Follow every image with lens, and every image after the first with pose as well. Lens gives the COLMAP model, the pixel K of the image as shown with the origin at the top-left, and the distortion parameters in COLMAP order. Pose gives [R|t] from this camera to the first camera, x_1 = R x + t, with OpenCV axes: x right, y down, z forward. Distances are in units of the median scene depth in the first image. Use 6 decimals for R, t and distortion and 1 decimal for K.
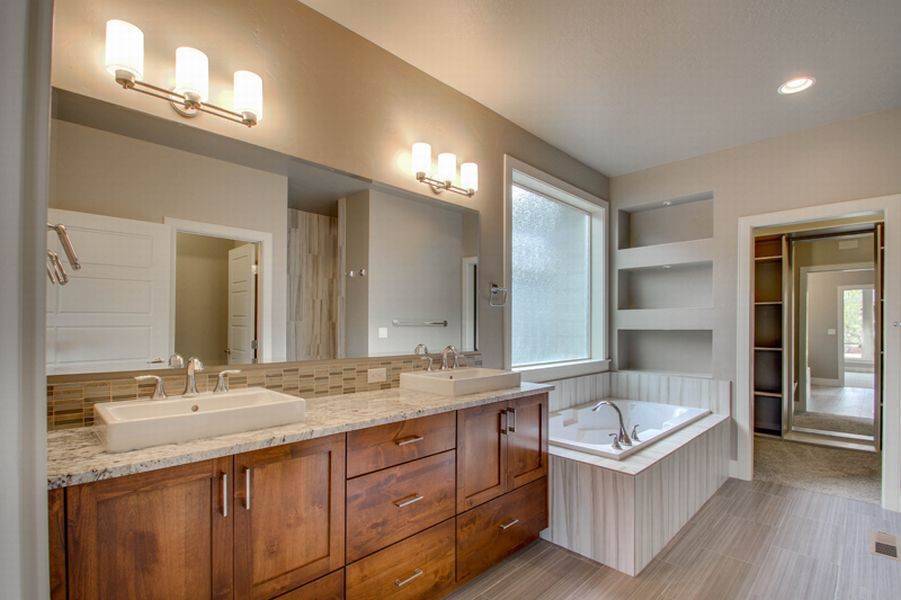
lens RADIAL K [[423.6, 0, 456.2], [0, 423.6, 322.1], [0, 0, 1]] dist [-0.004842, -0.001101]
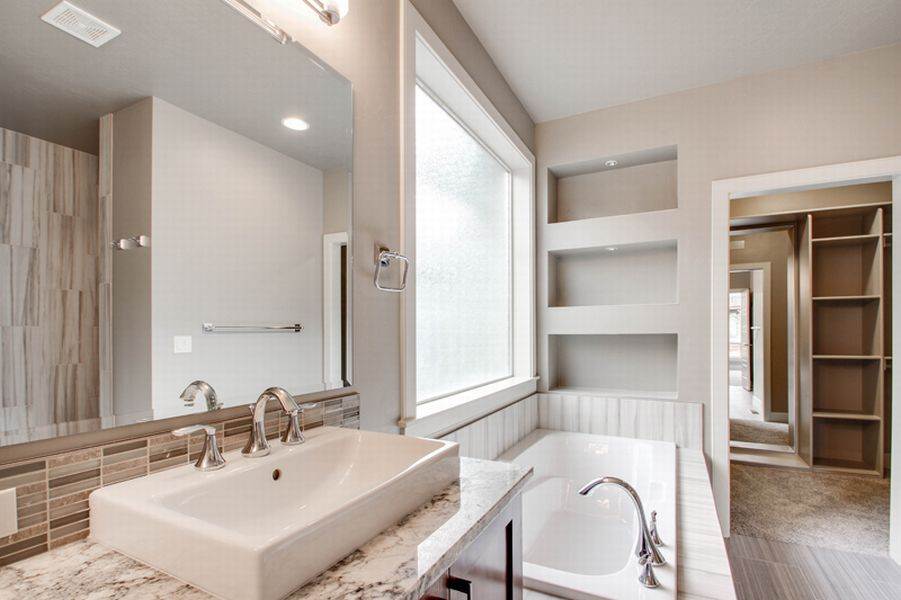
lens RADIAL K [[423.6, 0, 456.2], [0, 423.6, 322.1], [0, 0, 1]] dist [-0.004842, -0.001101]
pose [[0.953495, -0.003801, 0.301384, 0.016287], [0.006513, 0.999947, -0.007994, 0.001360], [-0.301338, 0.009586, 0.953469, 0.363171]]
